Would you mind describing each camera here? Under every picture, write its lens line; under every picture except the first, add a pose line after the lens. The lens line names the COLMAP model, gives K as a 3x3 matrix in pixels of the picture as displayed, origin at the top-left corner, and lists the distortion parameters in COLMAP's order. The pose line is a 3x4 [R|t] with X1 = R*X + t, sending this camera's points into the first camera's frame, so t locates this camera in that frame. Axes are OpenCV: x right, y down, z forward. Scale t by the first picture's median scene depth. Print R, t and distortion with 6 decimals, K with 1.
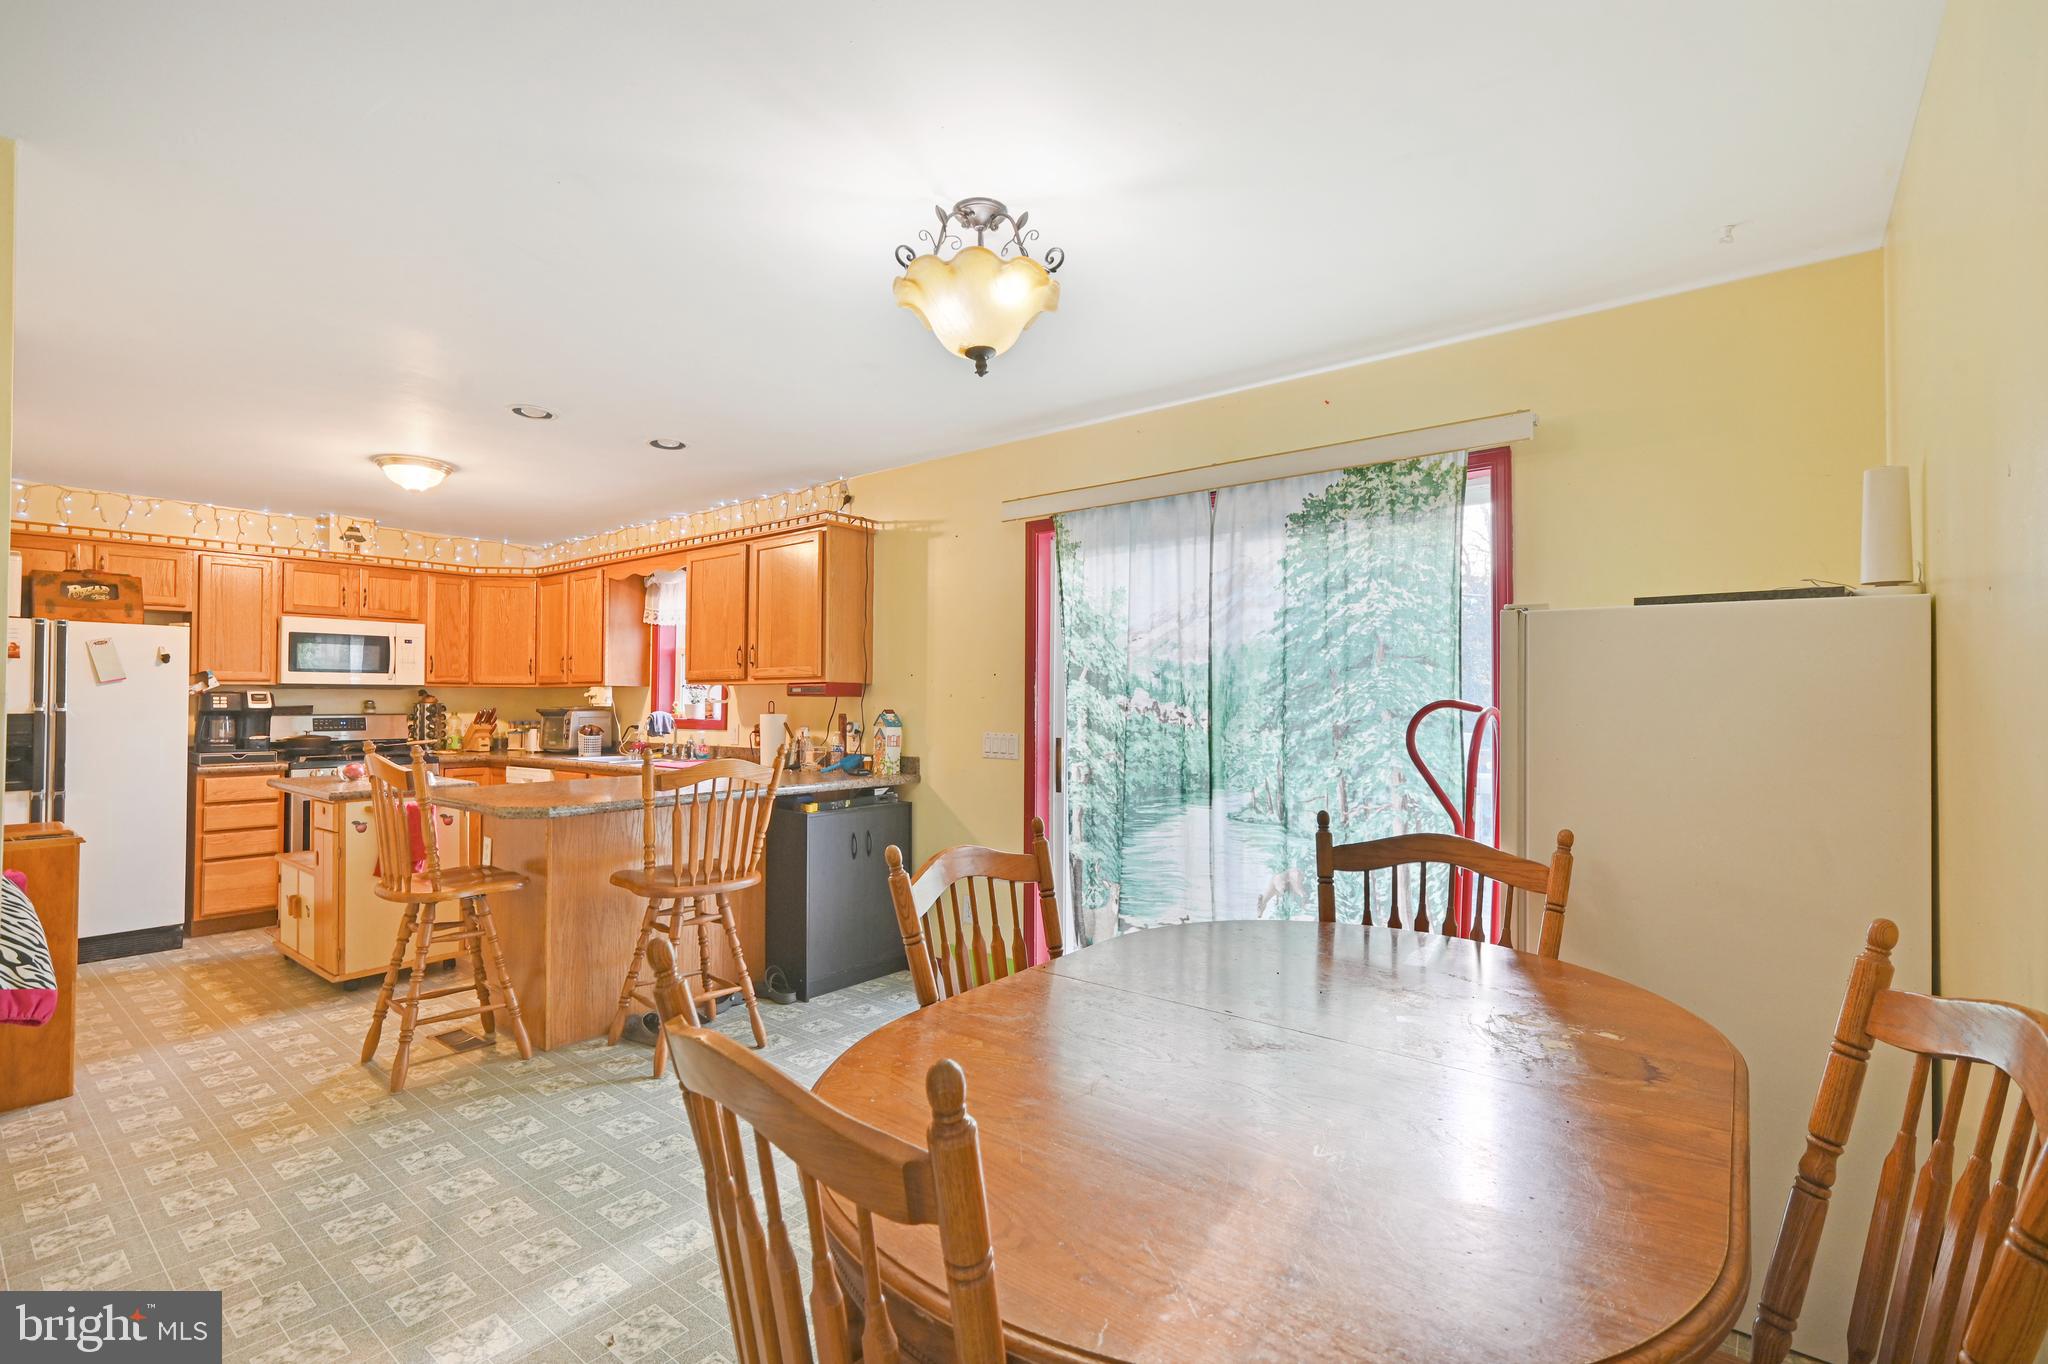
lens RADIAL K [[950.4, 0, 1024.0], [0, 950.4, 682.0], [0, 0, 1]] dist [0.001683, -0.000472]
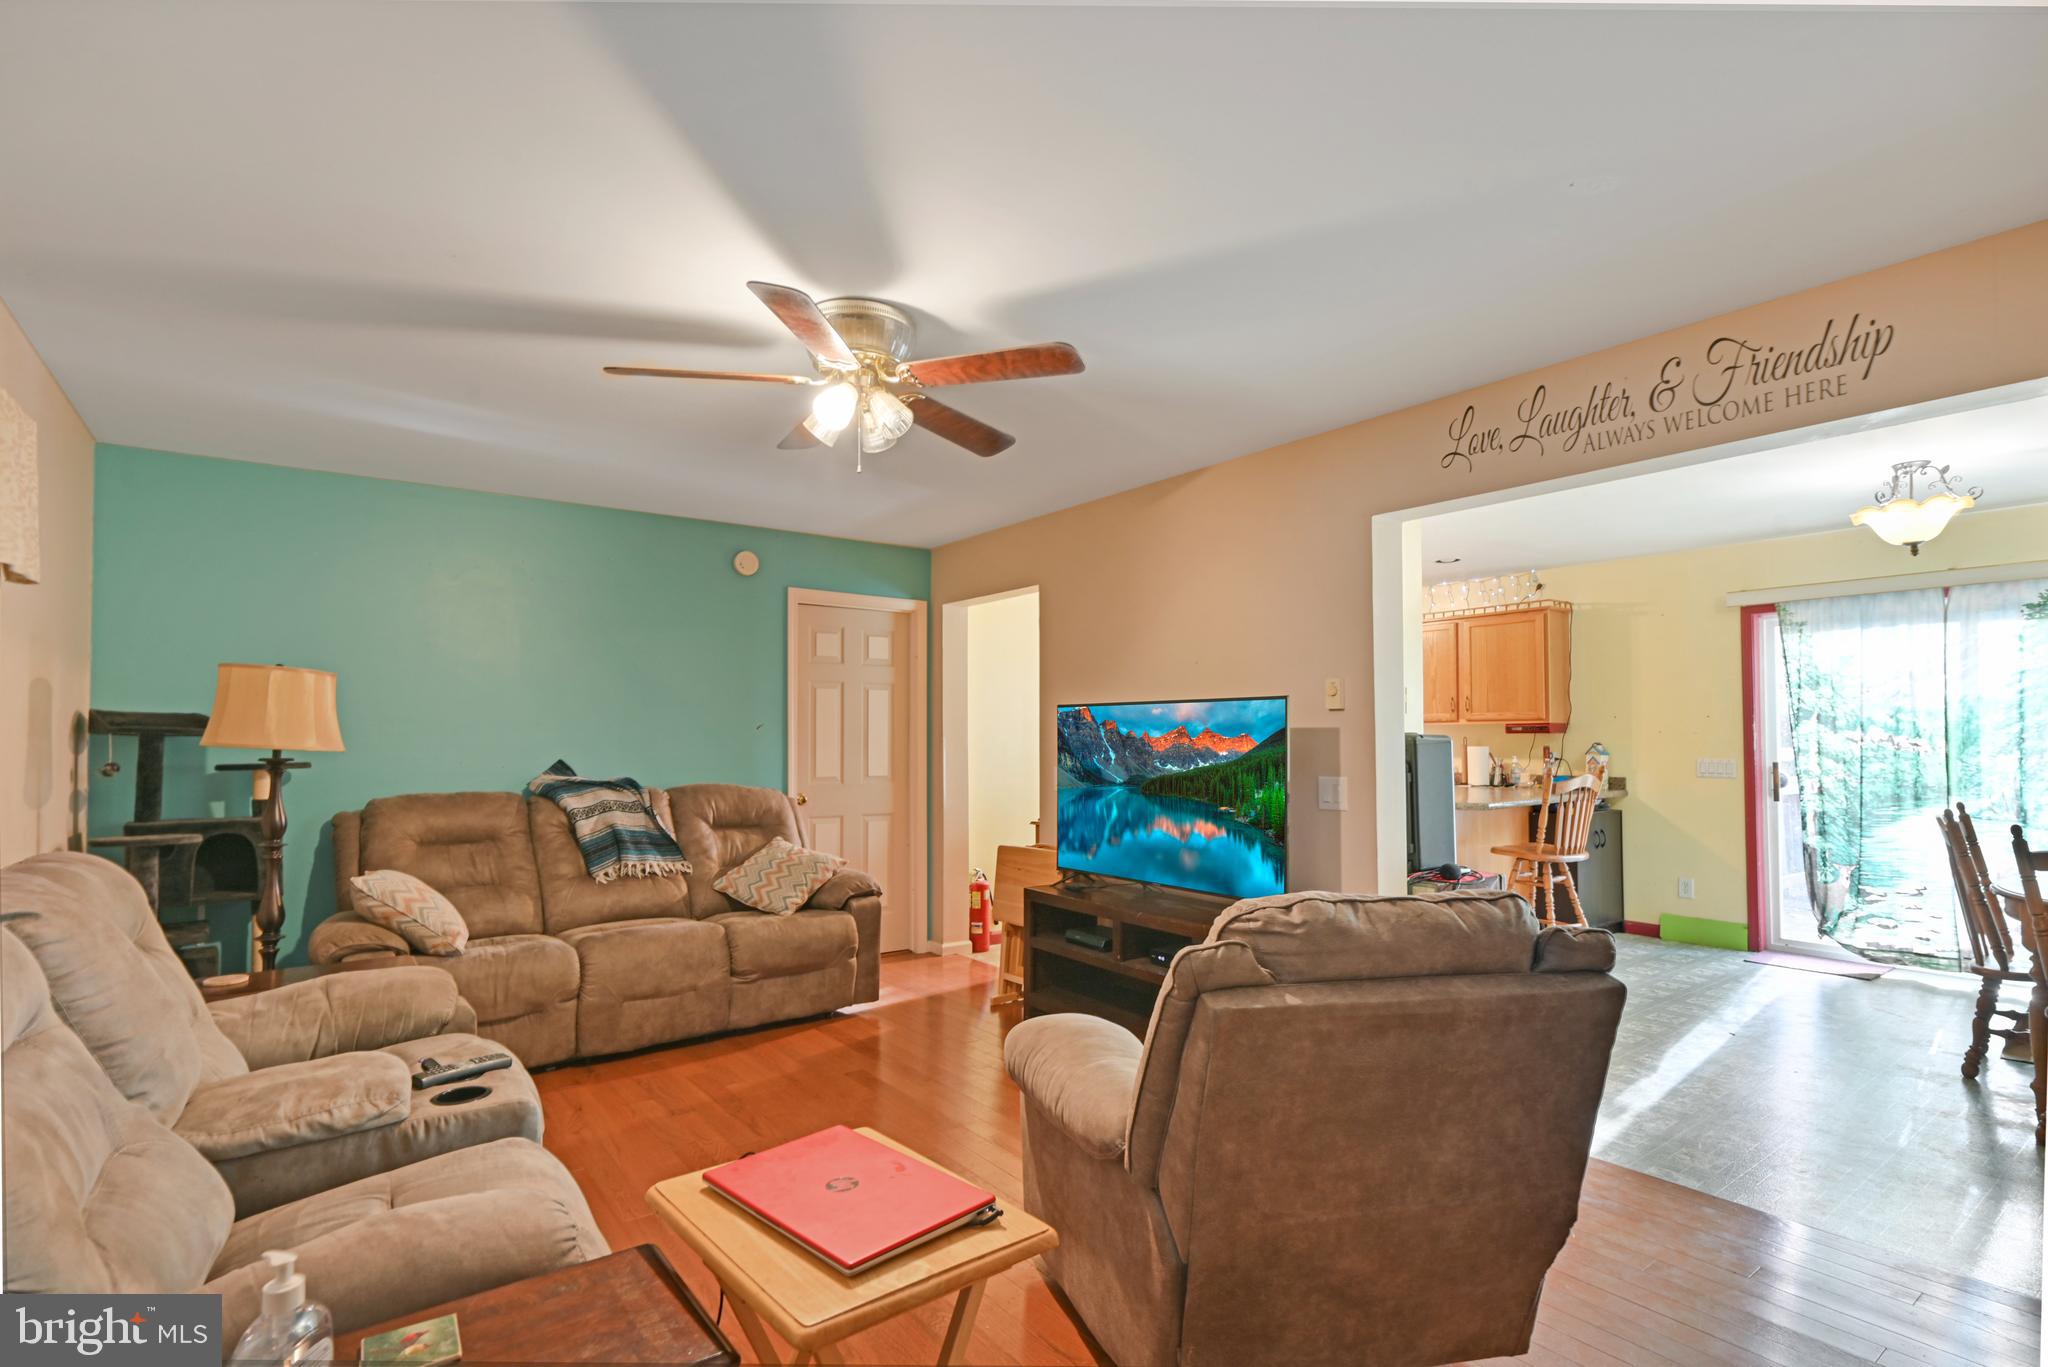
lens RADIAL K [[1003.3, 0, 1022.6], [0, 1003.3, 714.0], [0, 0, 1]] dist [0.000090, 0.000108]
pose [[0.968713, -0.015798, -0.247679, -0.505554], [0.016318, 0.999867, 0.000046, -0.021901], [0.247645, -0.004087, 0.968842, -0.520961]]
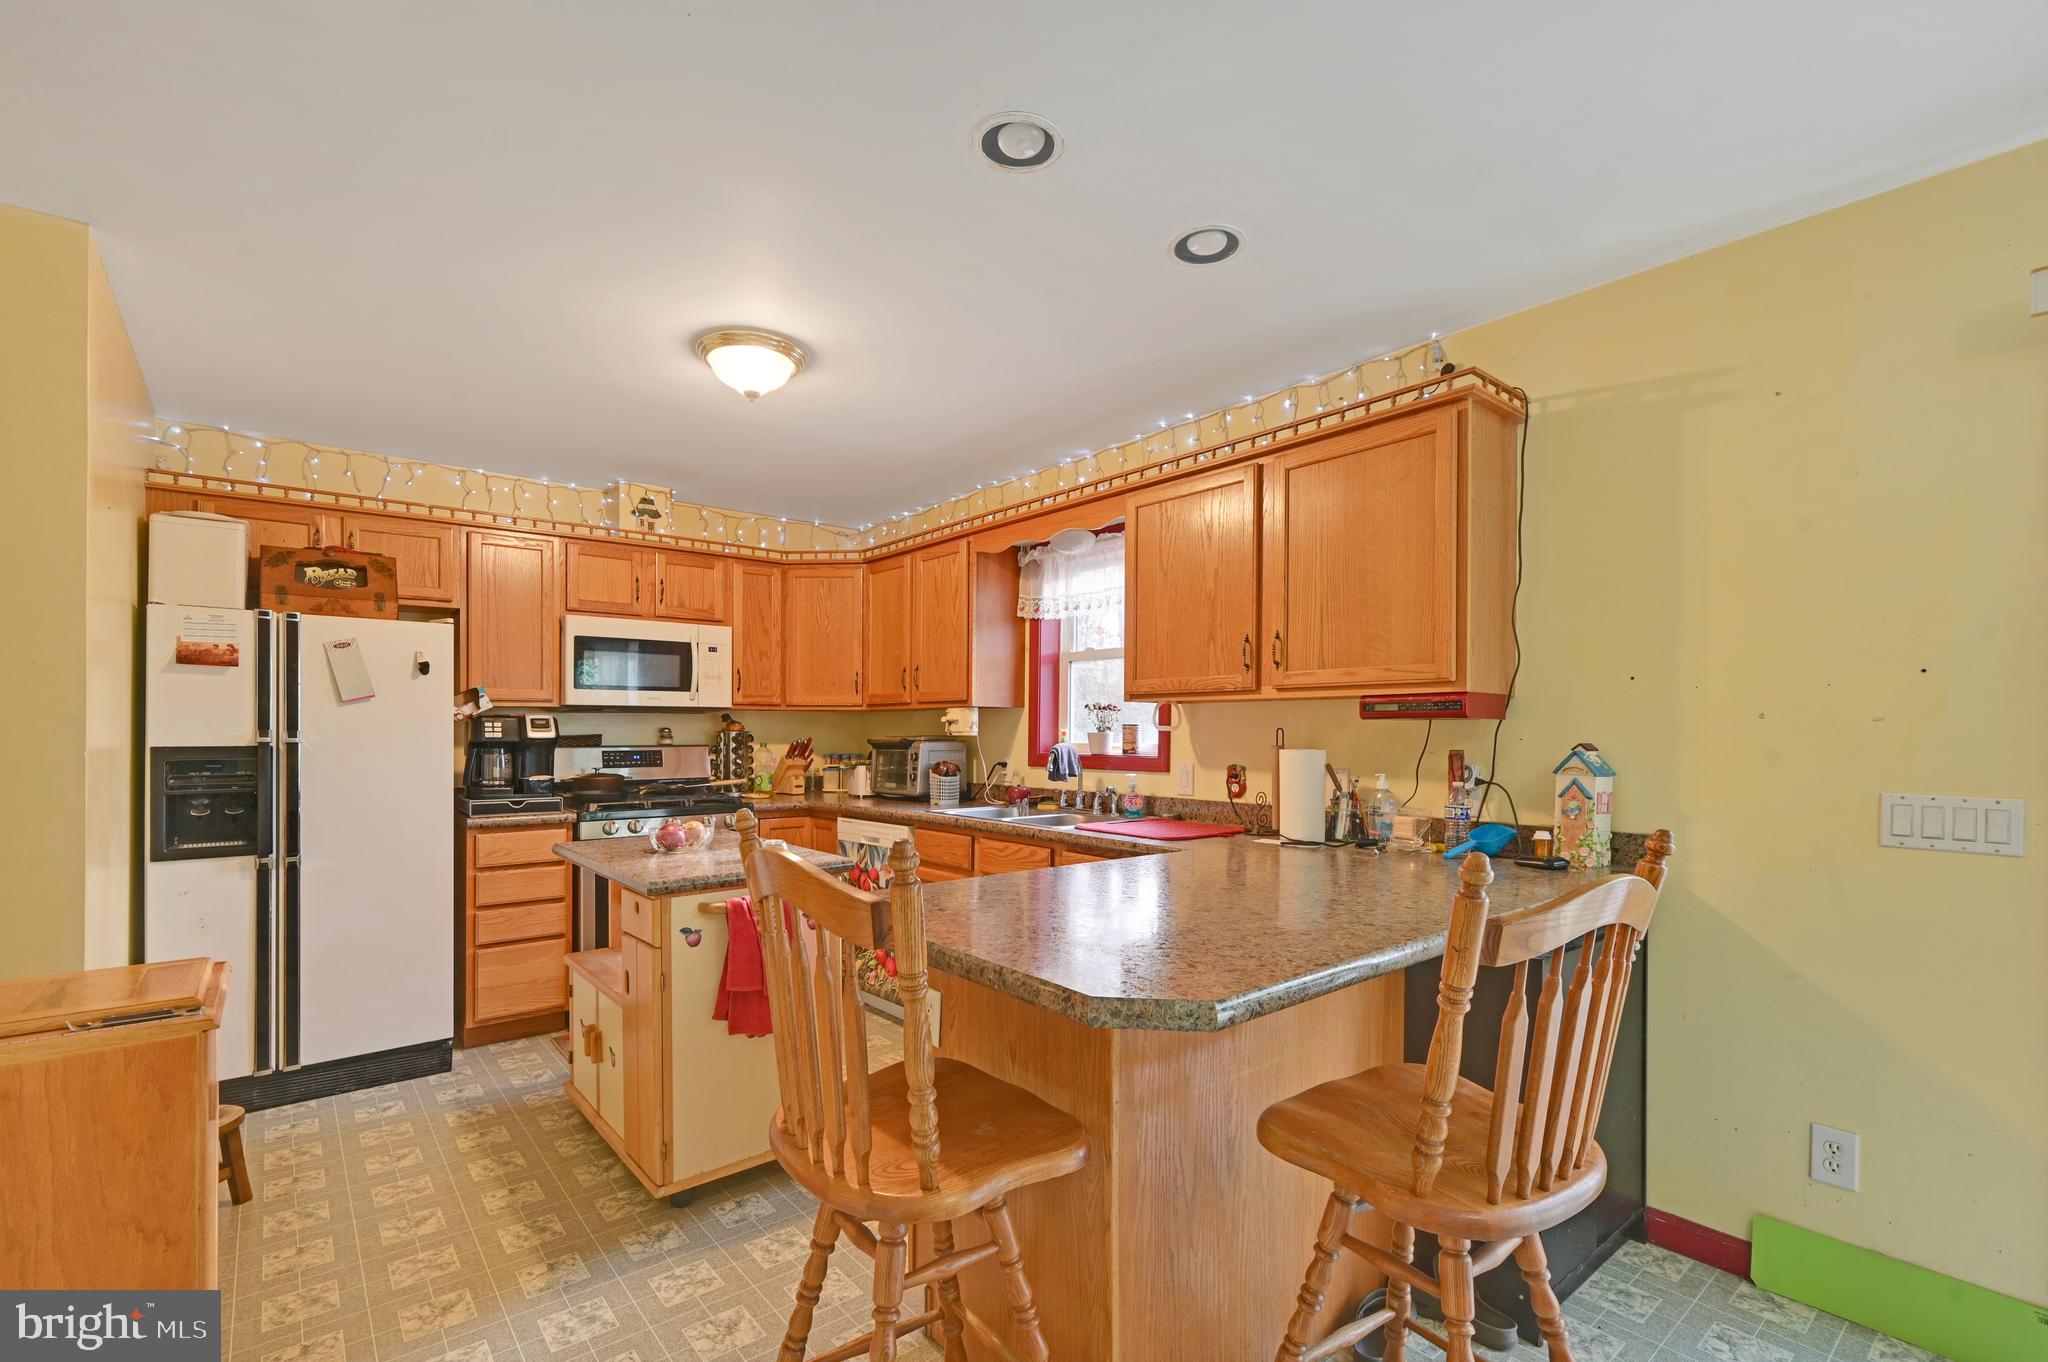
lens RADIAL K [[928.7, 0, 1021.8], [0, 928.7, 725.4], [0, 0, 1]] dist [-0.000713, 0.000136]
pose [[0.980664, -0.001299, -0.195694, -0.301773], [0.004417, 0.999870, 0.015498, 0.008436], [0.195648, -0.016063, 0.980543, 0.372876]]
